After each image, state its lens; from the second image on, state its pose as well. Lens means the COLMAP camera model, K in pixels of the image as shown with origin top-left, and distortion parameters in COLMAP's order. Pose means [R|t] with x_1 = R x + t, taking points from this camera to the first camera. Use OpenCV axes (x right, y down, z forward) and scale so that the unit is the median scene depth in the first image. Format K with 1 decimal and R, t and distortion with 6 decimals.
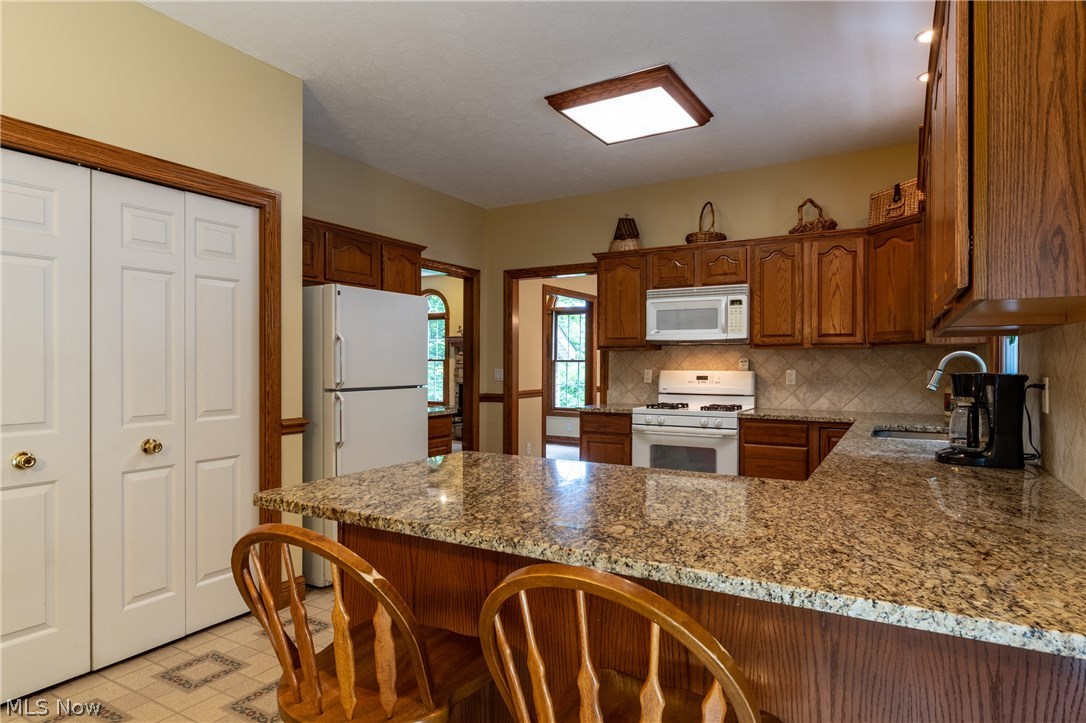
lens RADIAL K [[601.7, 0, 542.5], [0, 601.7, 363.6], [0, 0, 1]] dist [-0.006766, -0.000655]
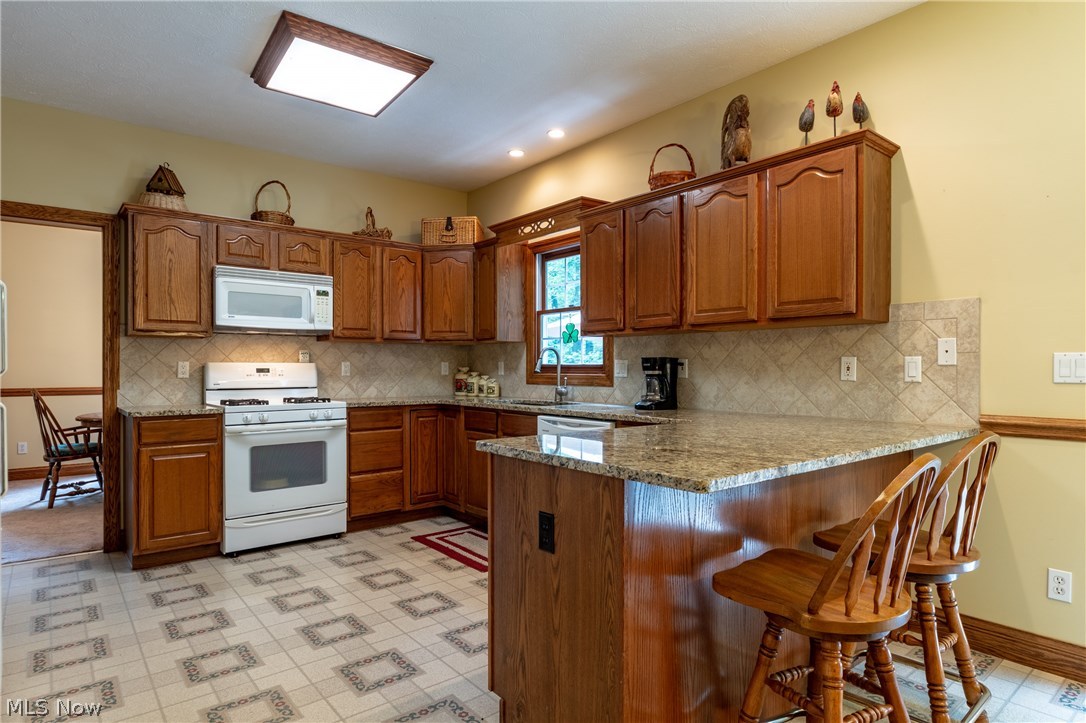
lens RADIAL K [[601.7, 0, 543.4], [0, 601.7, 365.3], [0, 0, 1]] dist [-0.006766, -0.000655]
pose [[0.369442, 0.000935, 0.929253, -0.458207], [-0.000825, 0.999999, -0.000678, 0.017322], [-0.929253, -0.000516, 0.369443, 0.286792]]
